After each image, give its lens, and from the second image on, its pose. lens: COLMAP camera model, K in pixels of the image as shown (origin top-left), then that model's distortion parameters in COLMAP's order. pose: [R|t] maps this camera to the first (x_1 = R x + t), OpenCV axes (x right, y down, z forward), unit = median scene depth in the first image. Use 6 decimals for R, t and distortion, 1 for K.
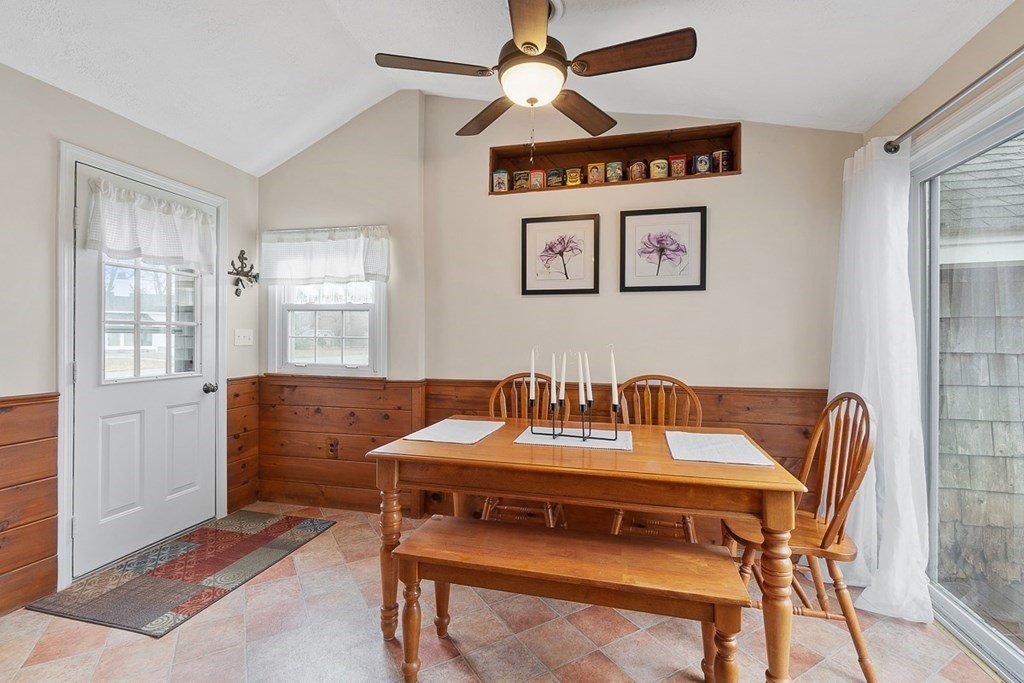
lens RADIAL K [[459.8, 0, 513.5], [0, 459.8, 336.0], [0, 0, 1]] dist [0.008580, -0.000502]
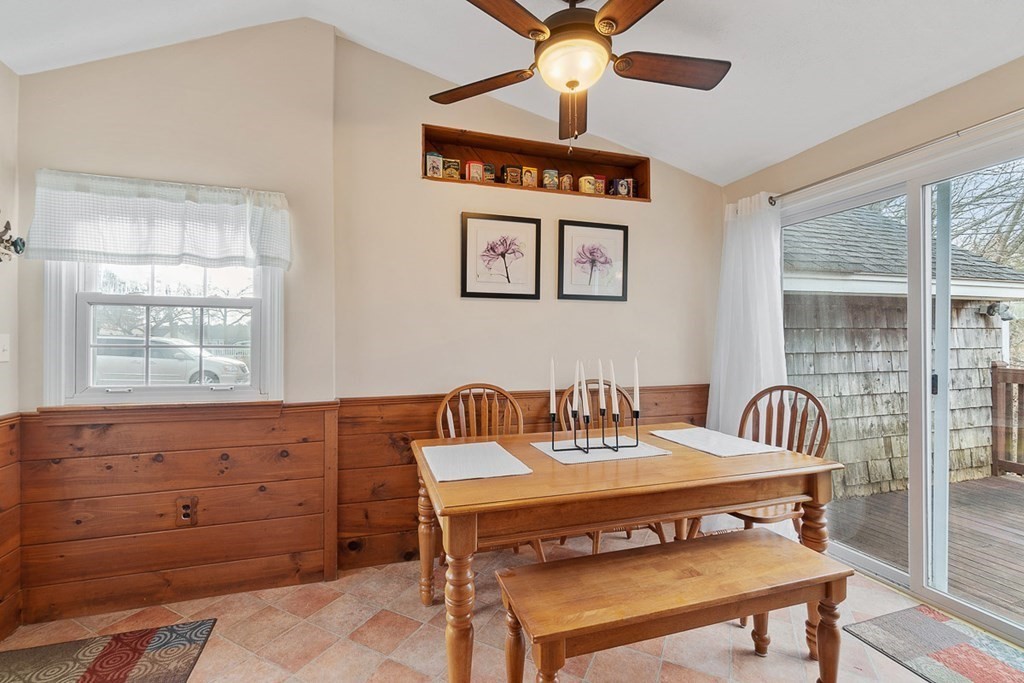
lens RADIAL K [[442.0, 0, 505.3], [0, 442.0, 339.9], [0, 0, 1]] dist [-0.000481, -0.000247]
pose [[0.850903, -0.002174, 0.525318, -0.375751], [0.002893, 0.999996, -0.000549, -0.005393], [-0.525315, 0.001987, 0.850906, 0.231408]]
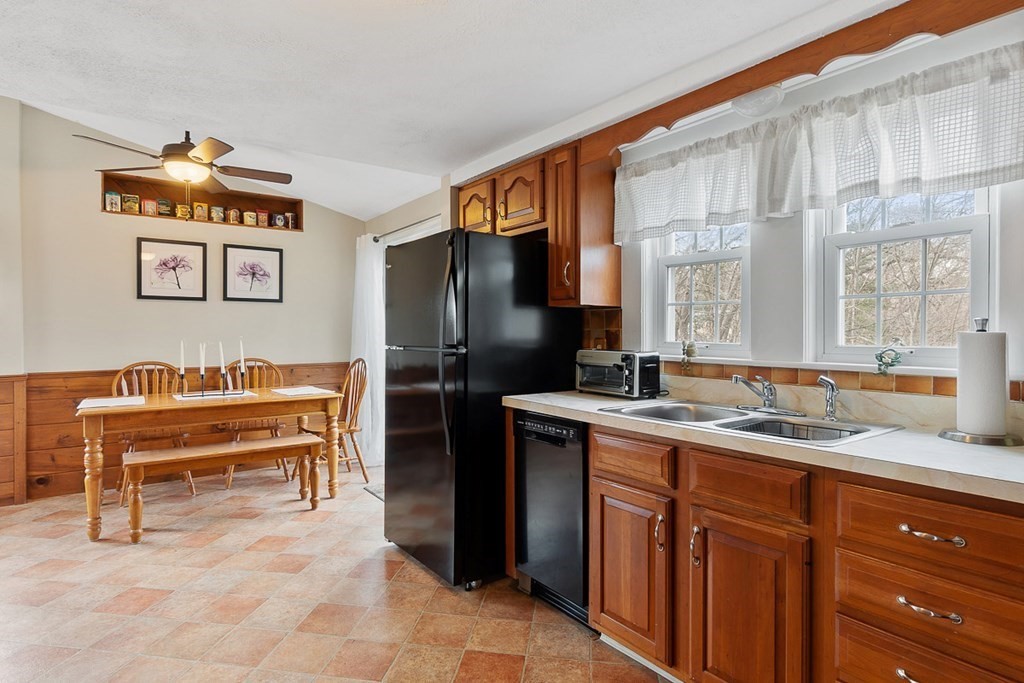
lens RADIAL K [[536.2, 0, 497.1], [0, 536.2, 338.9], [0, 0, 1]] dist [0.000748, -0.000516]
pose [[0.642680, -0.010387, 0.766065, -0.480826], [0.003595, 0.999938, 0.010543, 0.005802], [-0.766127, -0.004022, 0.642677, -0.683905]]
